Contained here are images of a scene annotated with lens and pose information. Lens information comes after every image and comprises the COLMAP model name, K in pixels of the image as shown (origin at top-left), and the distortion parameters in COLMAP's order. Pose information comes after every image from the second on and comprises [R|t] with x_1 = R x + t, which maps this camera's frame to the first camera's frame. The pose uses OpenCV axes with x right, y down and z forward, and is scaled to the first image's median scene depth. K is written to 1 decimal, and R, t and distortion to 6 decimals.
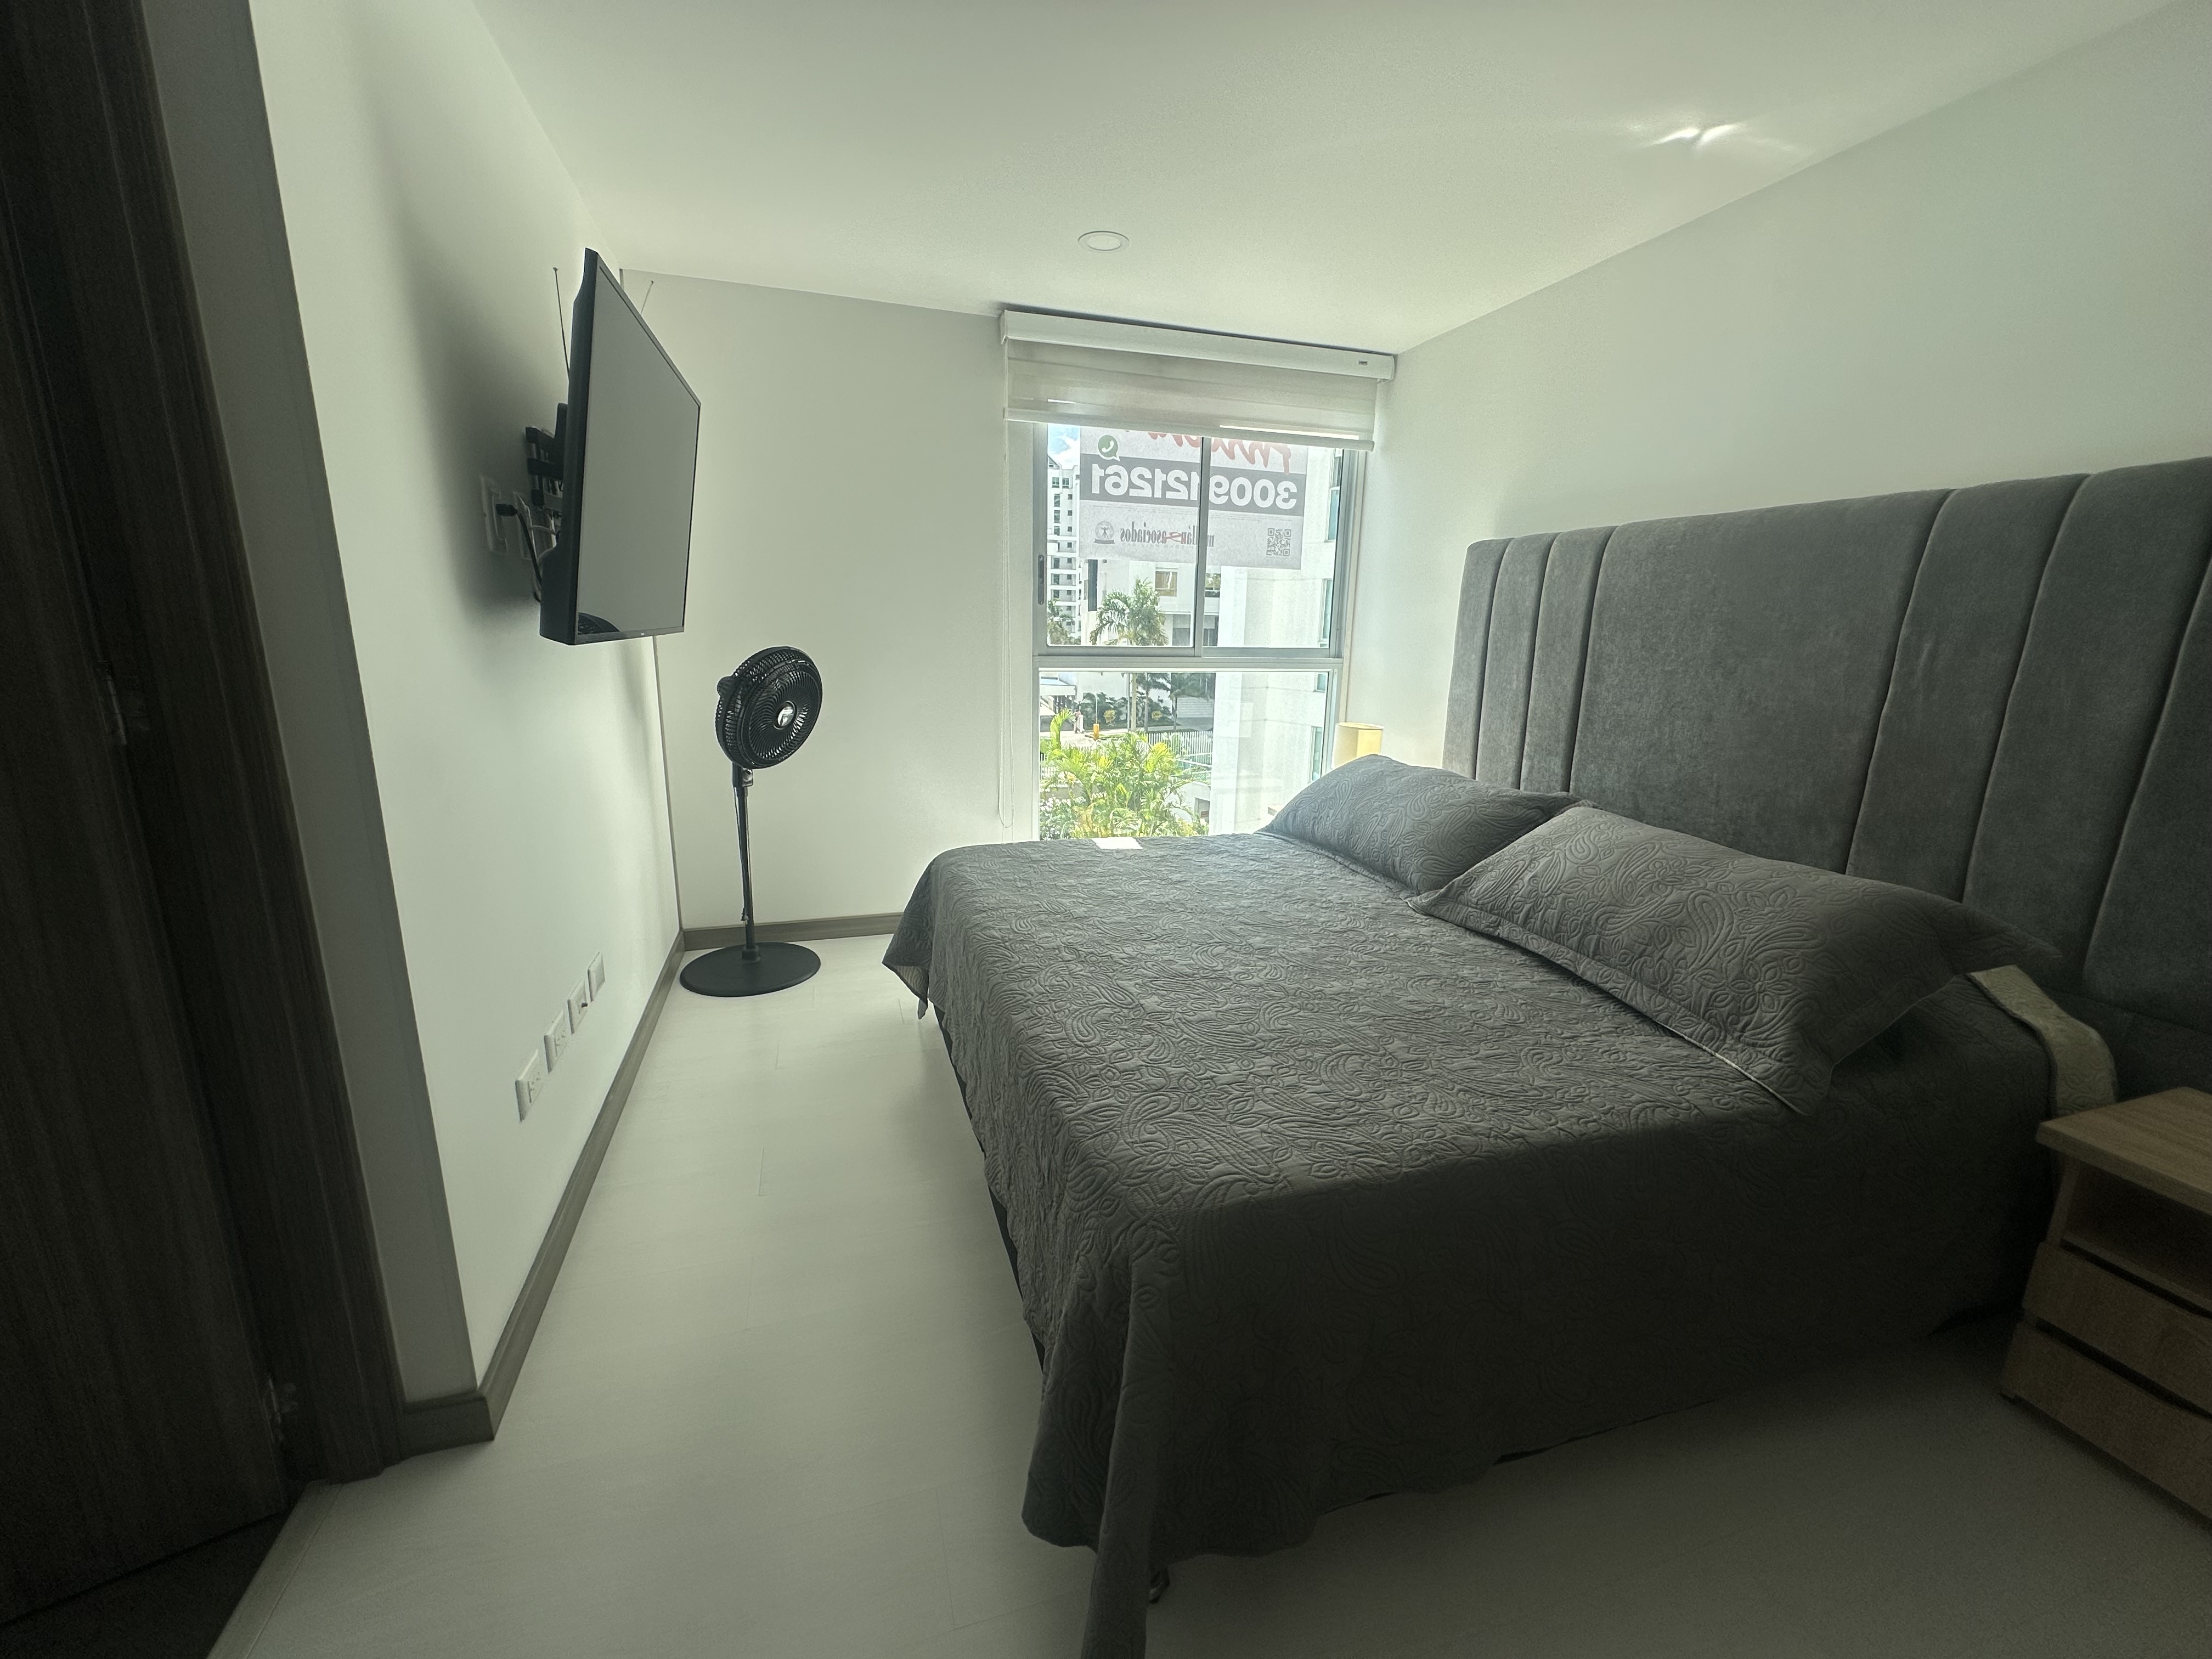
lens RADIAL K [[893.6, 0, 1101.4], [0, 893.6, 826.1], [0, 0, 1]] dist [-0.005852, 0.002034]
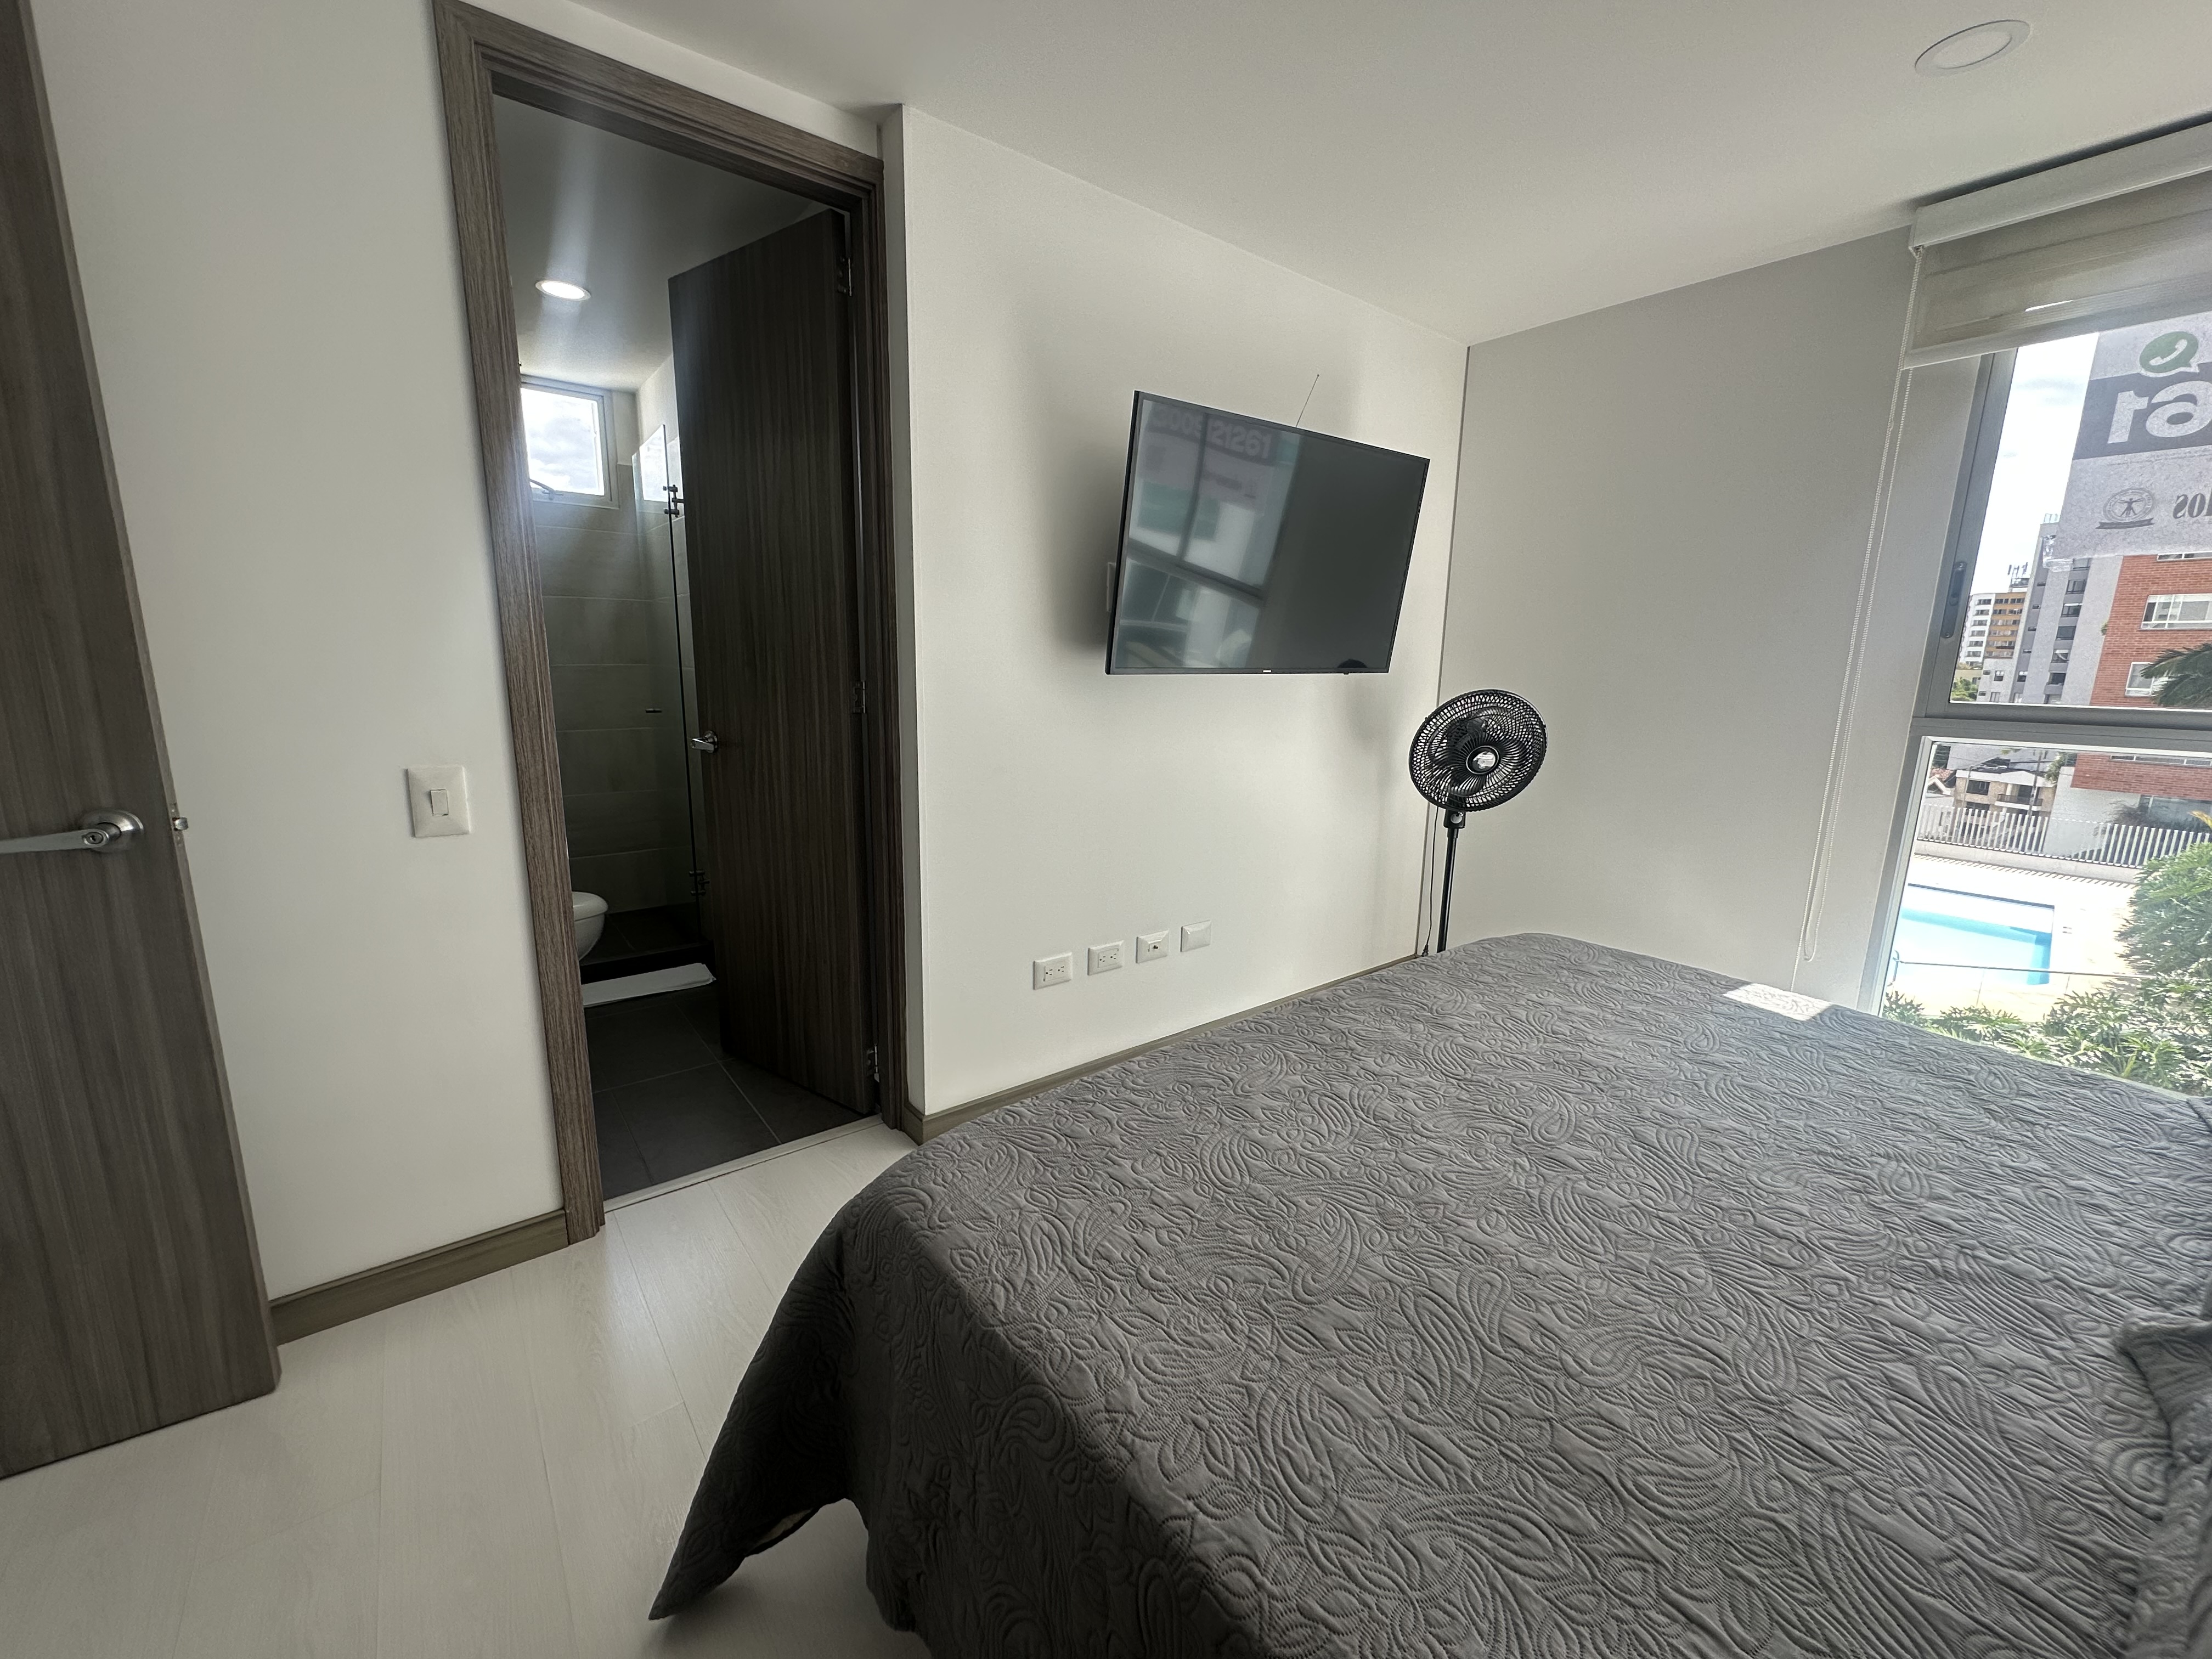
lens RADIAL K [[888.6, 0, 1105.3], [0, 888.6, 826.0], [0, 0, 1]] dist [-0.003089, 0.001303]
pose [[0.341977, 0.161966, -0.925645, 0.454606], [-0.218164, 0.971805, 0.089443, -0.058640], [0.914033, 0.171355, 0.367670, 0.323829]]
